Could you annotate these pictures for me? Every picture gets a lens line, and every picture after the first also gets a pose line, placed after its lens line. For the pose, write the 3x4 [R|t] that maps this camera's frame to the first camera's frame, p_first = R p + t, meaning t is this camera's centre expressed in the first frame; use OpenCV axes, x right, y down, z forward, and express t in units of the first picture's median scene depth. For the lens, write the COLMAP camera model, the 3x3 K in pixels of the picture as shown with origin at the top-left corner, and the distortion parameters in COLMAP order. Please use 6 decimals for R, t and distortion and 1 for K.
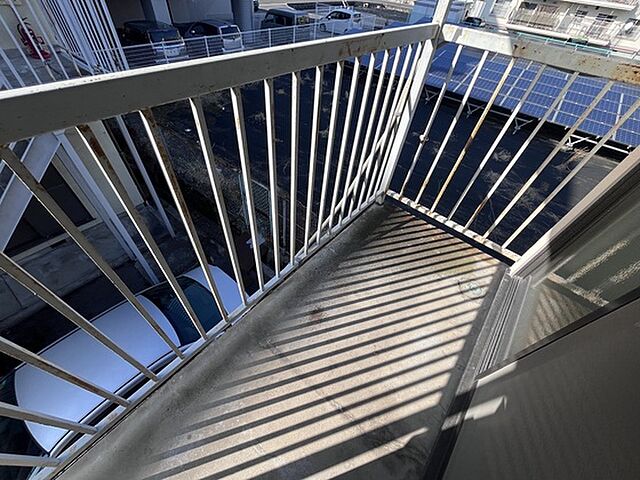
lens RADIAL K [[259.4, 0, 319.1], [0, 259.4, 240.2], [0, 0, 1]] dist [-0.004371, 0.000691]
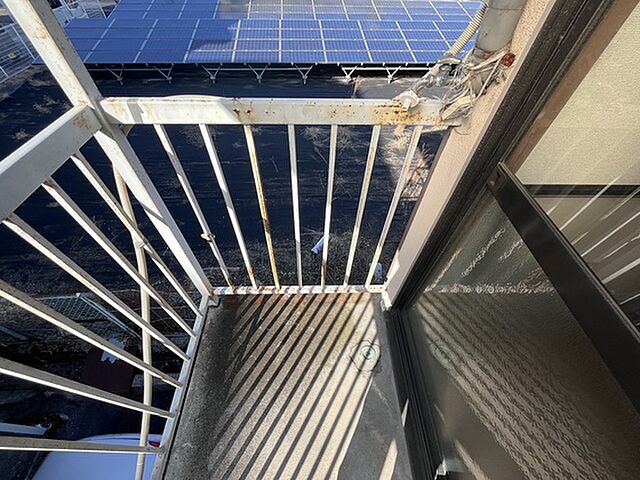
lens RADIAL K [[259.4, 0, 317.7], [0, 259.4, 240.3], [0, 0, 1]] dist [-0.004371, 0.000691]
pose [[0.751888, -0.550648, 0.362563, 0.300447], [0.517714, 0.833629, 0.192445, -0.299707], [-0.408212, 0.043007, 0.911873, 0.223049]]
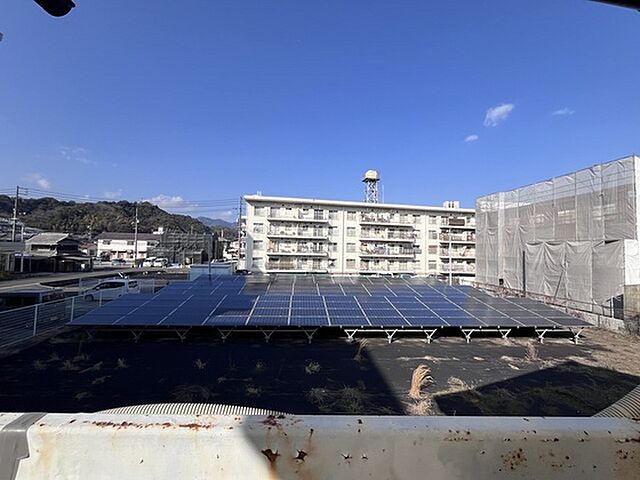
lens RADIAL K [[259.4, 0, 318.2], [0, 259.4, 238.2], [0, 0, 1]] dist [-0.004371, 0.000691]
pose [[0.754312, -0.039748, 0.655311, 0.374127], [0.514164, 0.656432, -0.552026, -0.418989], [-0.408225, 0.753338, 0.515591, 0.410937]]
